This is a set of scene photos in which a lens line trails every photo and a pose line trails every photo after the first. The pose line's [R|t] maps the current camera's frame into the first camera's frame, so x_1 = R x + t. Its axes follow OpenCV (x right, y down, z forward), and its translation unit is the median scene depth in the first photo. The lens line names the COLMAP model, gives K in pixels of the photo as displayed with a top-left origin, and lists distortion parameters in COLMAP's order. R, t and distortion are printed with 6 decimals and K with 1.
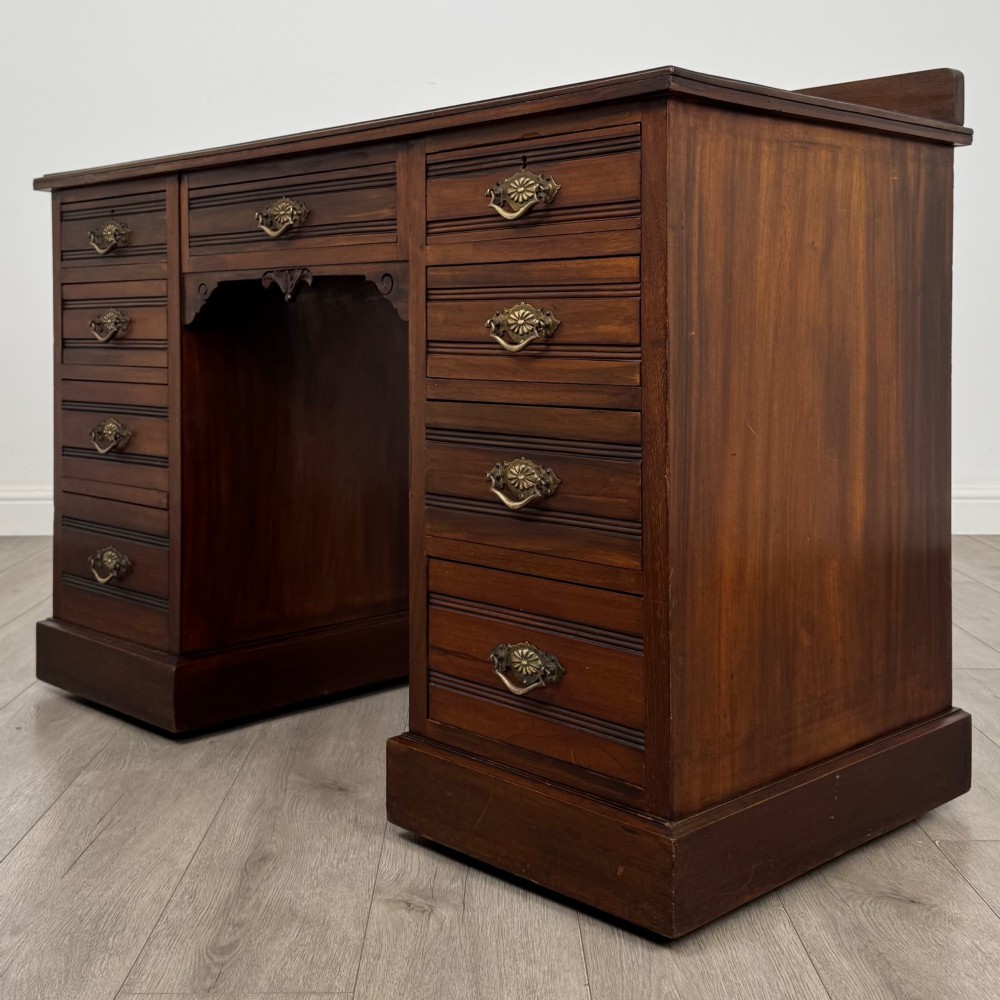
lens RADIAL K [[1333.7, 0, 499.8], [0, 1333.7, 452.7], [0, 0, 1]] dist [0.166457, 0.007514]
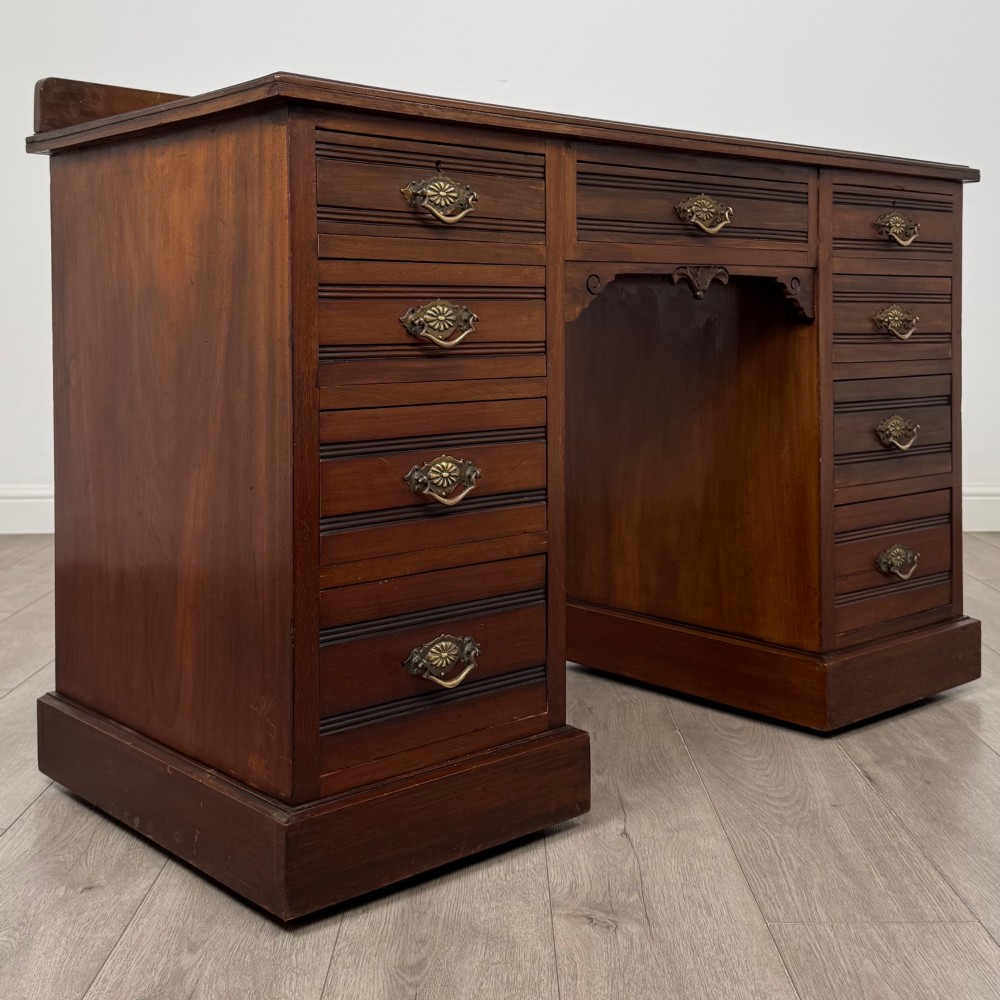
lens RADIAL K [[1319.9, 0, 500.0], [0, 1319.9, 500.0], [0, 0, 1]] dist [0.111128, -0.001236]
pose [[0.041069, -0.107368, 0.993371, -1.210391], [0.116668, 0.987924, 0.101956, -0.085753], [-0.992321, 0.111708, 0.053100, 1.156587]]
